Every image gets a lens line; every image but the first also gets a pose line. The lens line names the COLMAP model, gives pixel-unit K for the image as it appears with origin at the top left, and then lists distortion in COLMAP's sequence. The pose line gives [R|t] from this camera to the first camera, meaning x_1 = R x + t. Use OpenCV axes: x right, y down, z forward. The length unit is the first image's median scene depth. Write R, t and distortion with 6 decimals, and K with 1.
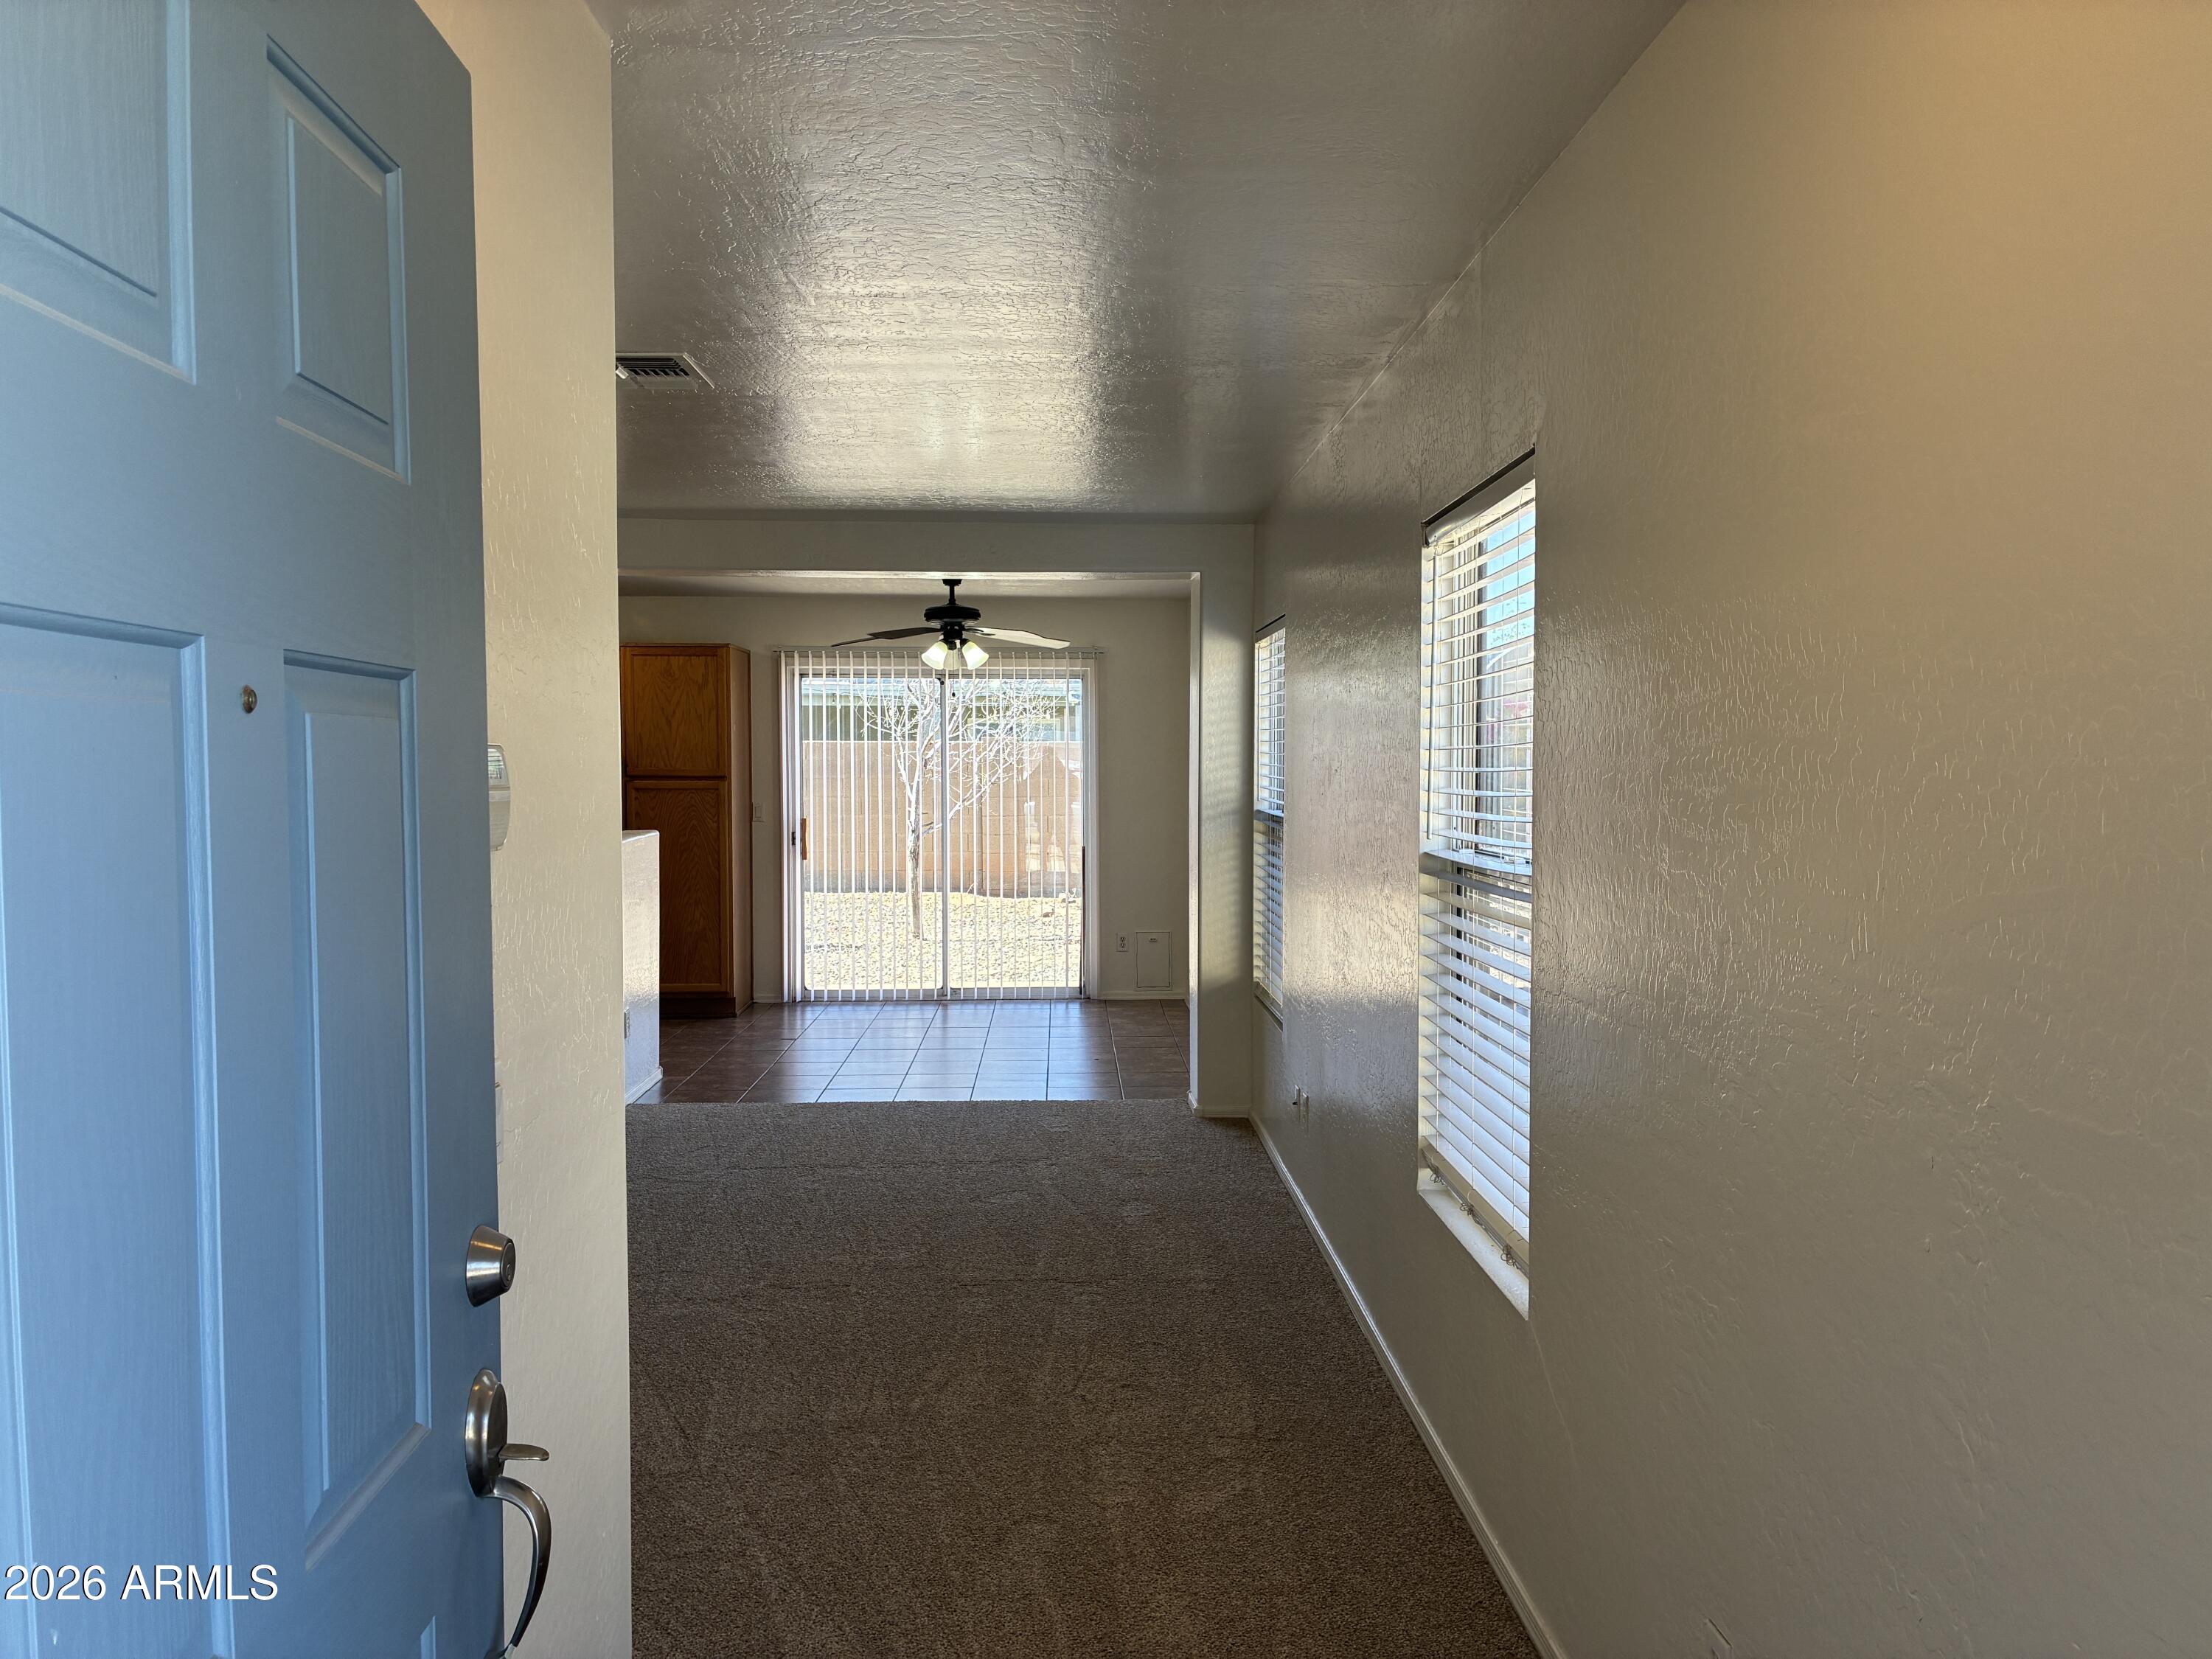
lens RADIAL K [[1665.6, 0, 1106.0], [0, 1665.6, 829.5], [0, 0, 1]] dist [0.040878, -0.047564]
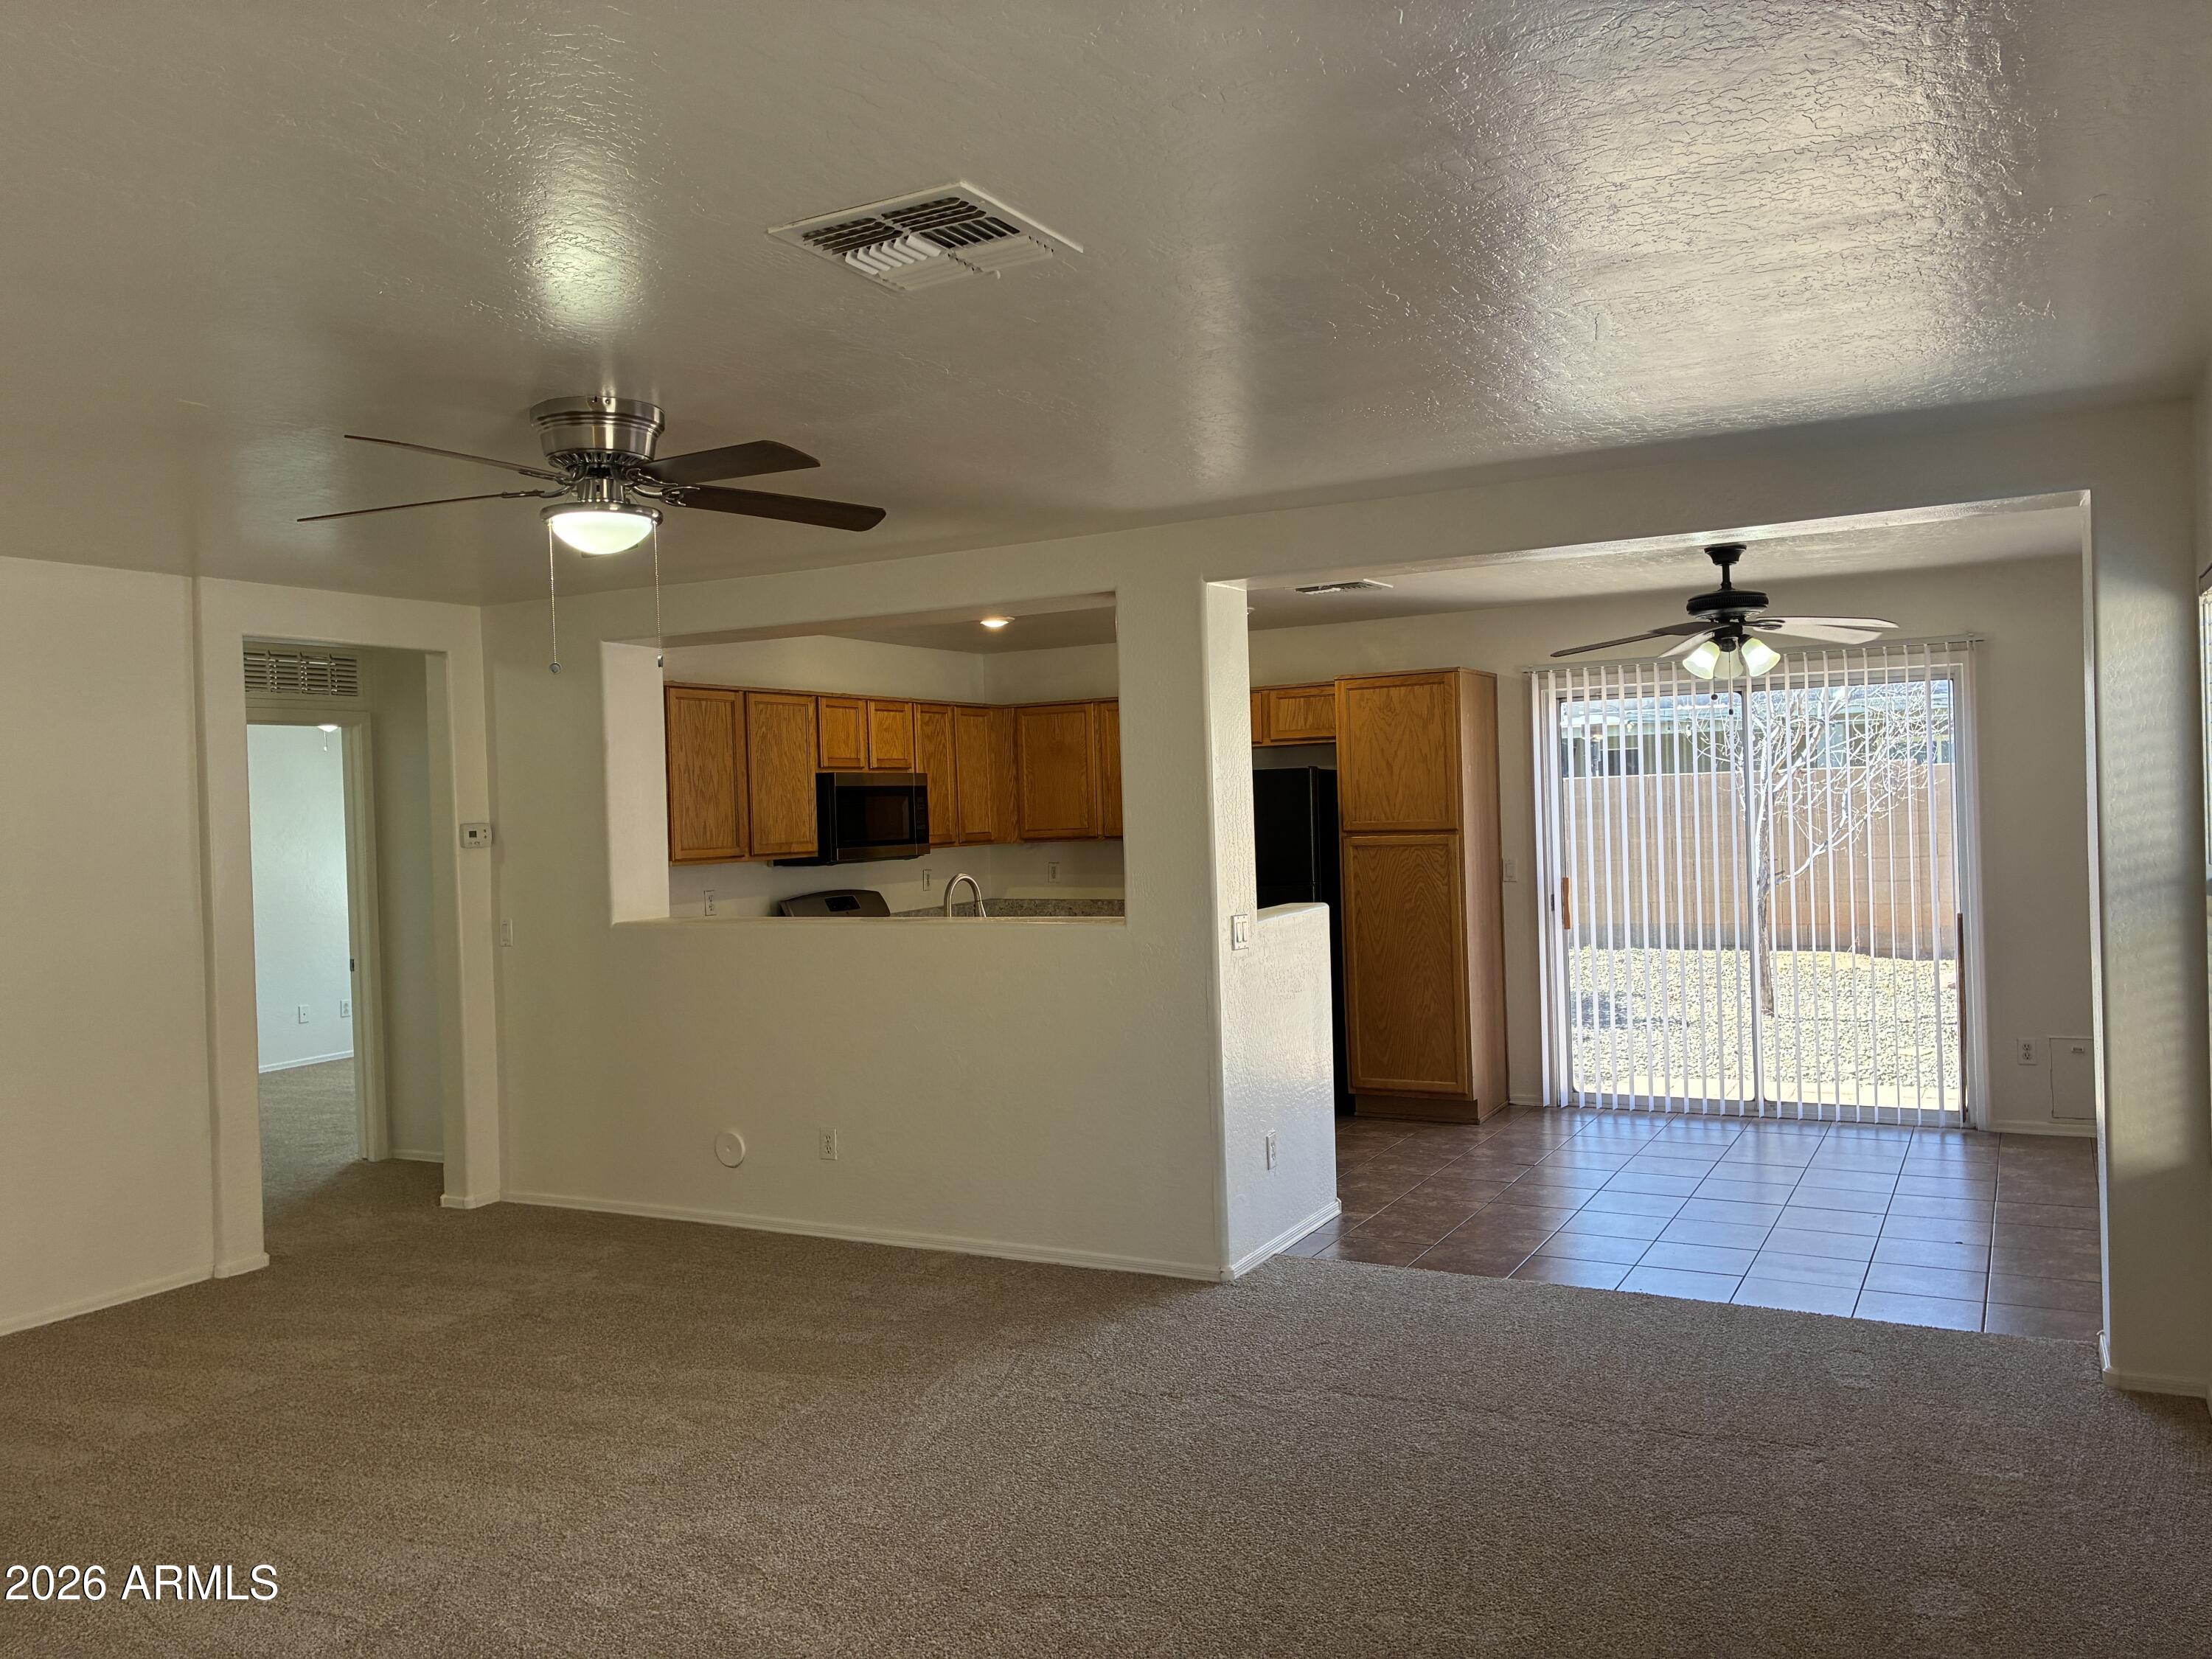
lens RADIAL K [[1665.6, 0, 1106.0], [0, 1665.6, 829.5], [0, 0, 1]] dist [0.040878, -0.047564]
pose [[0.860231, -0.024047, -0.509338, 0.039916], [0.014113, 0.999627, -0.023360, -0.014505], [0.509710, 0.012907, 0.860250, 0.202461]]
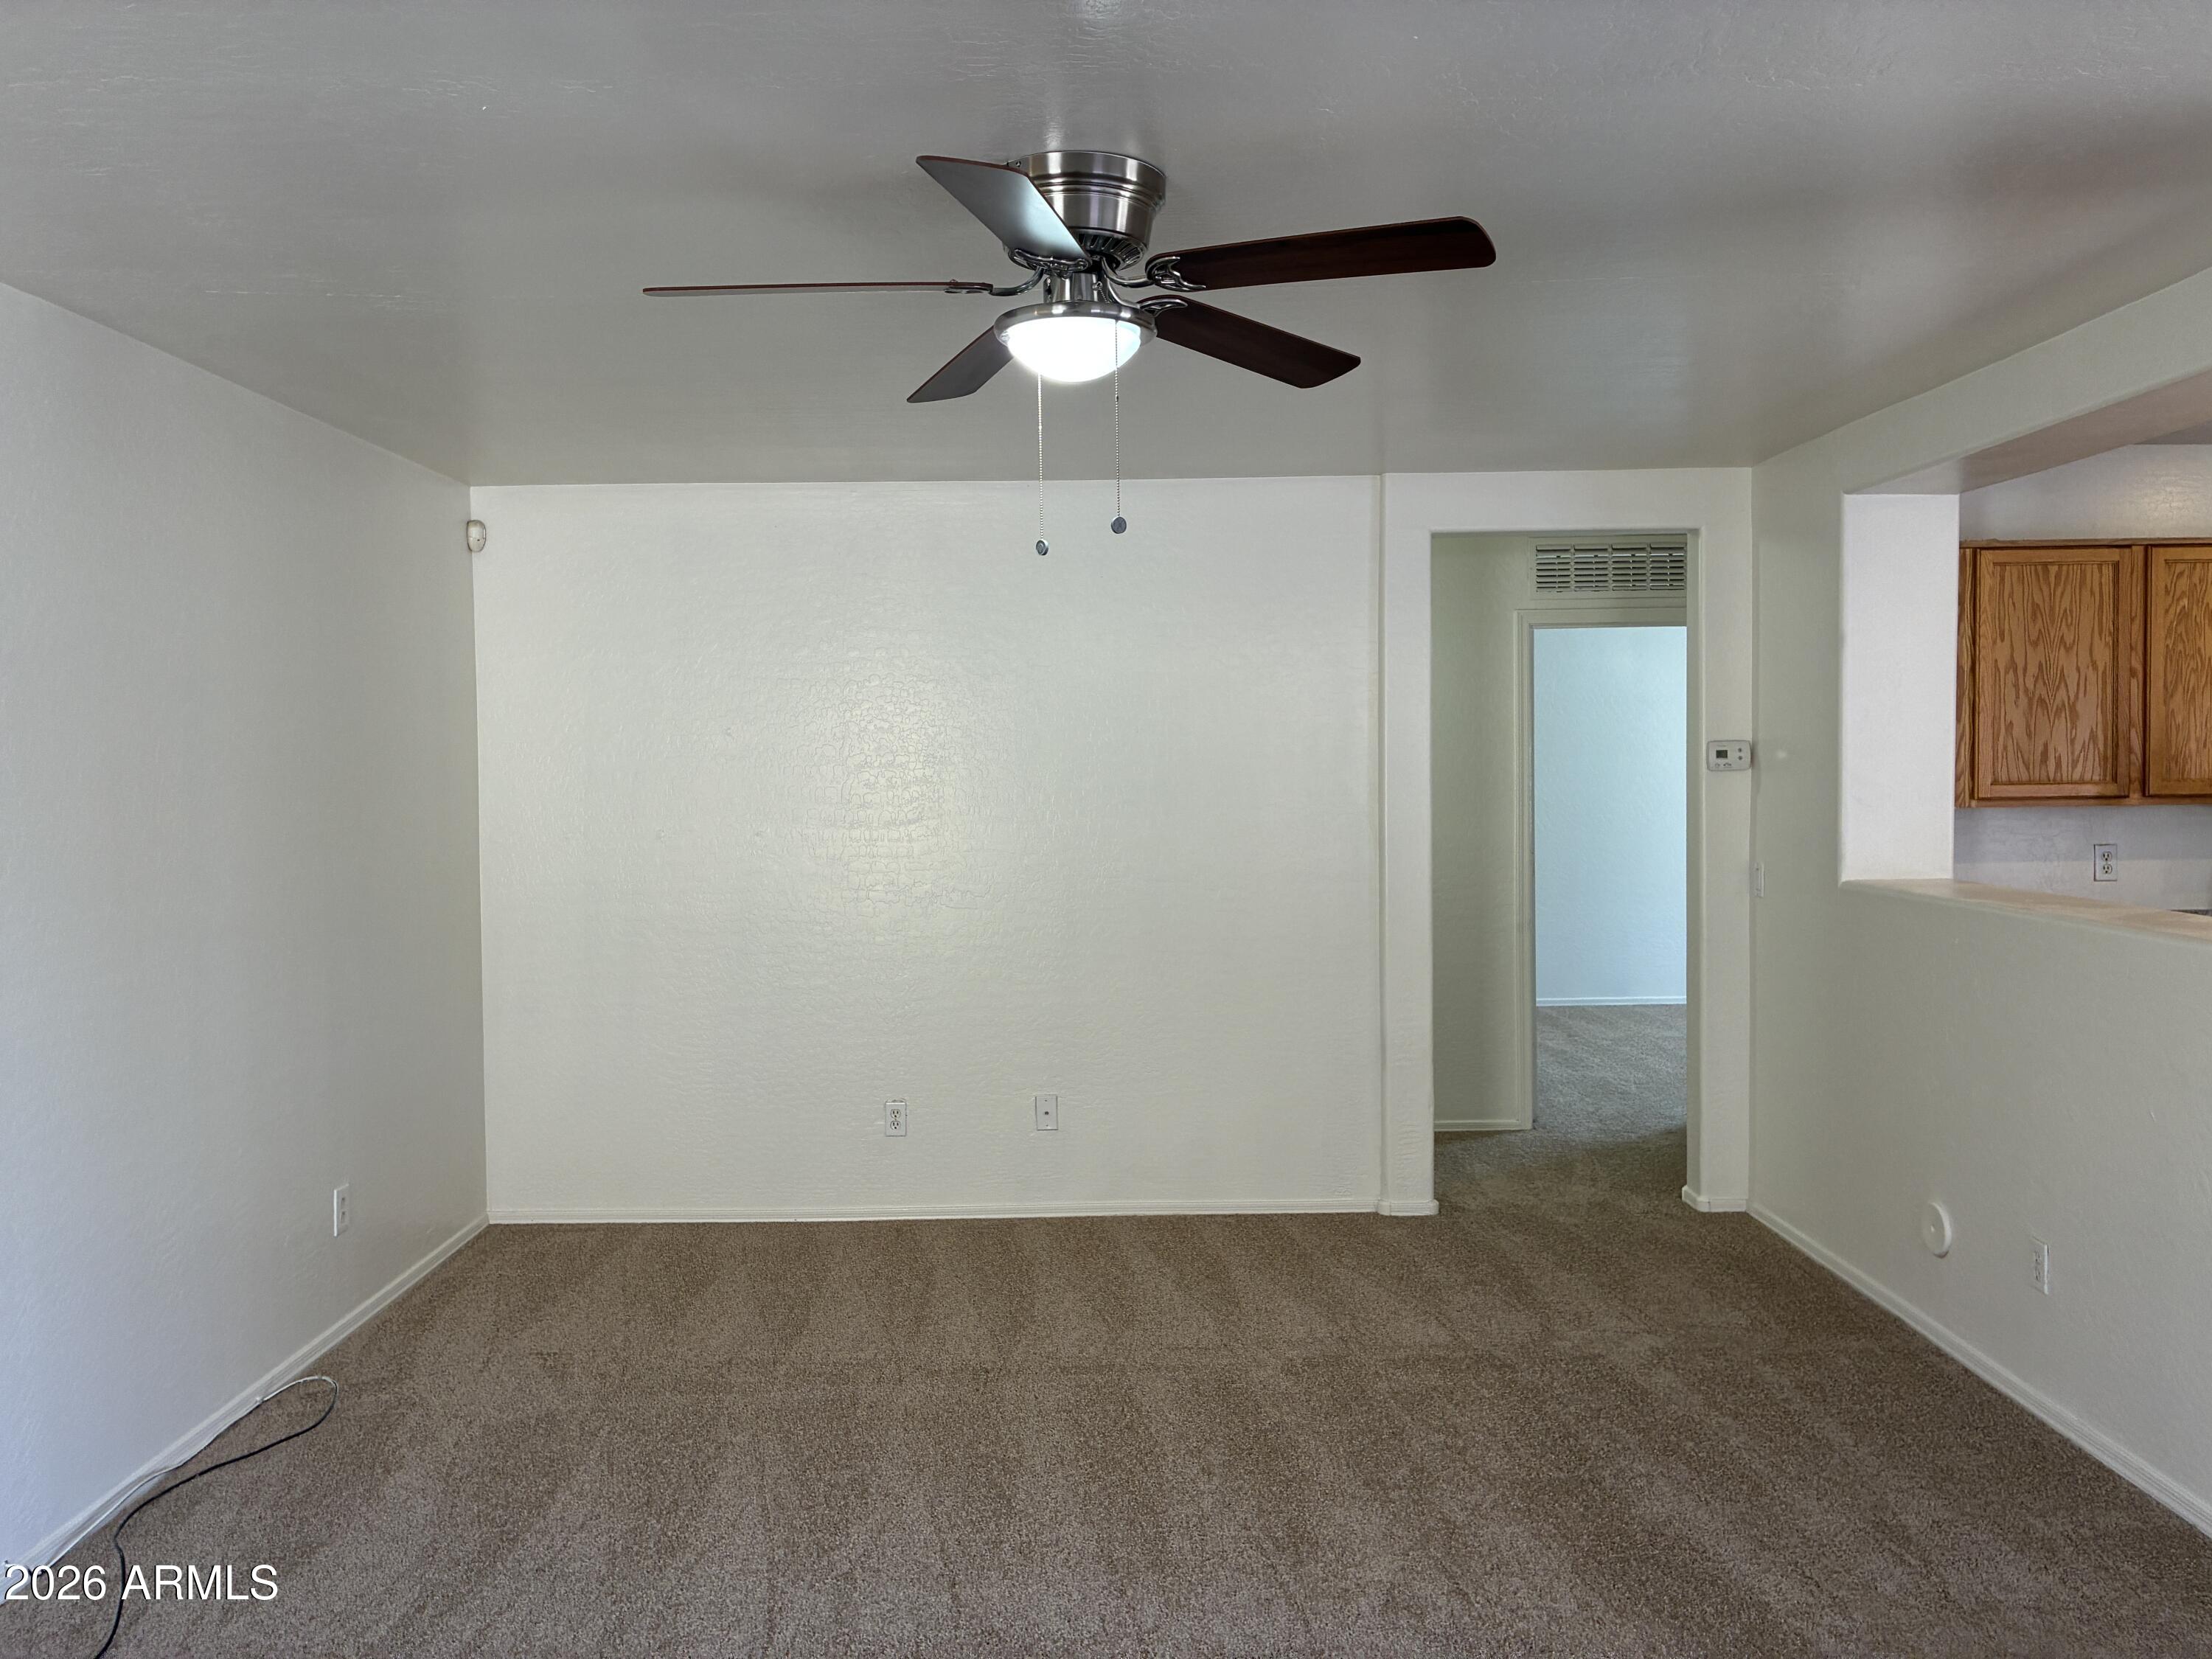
lens RADIAL K [[1665.6, 0, 1106.0], [0, 1665.6, 829.5], [0, 0, 1]] dist [0.040878, -0.047564]
pose [[-0.031636, 0.043199, -0.998565, 0.025897], [-0.026784, 0.998670, 0.044052, -0.026586], [0.999141, 0.028139, -0.030436, 0.478602]]
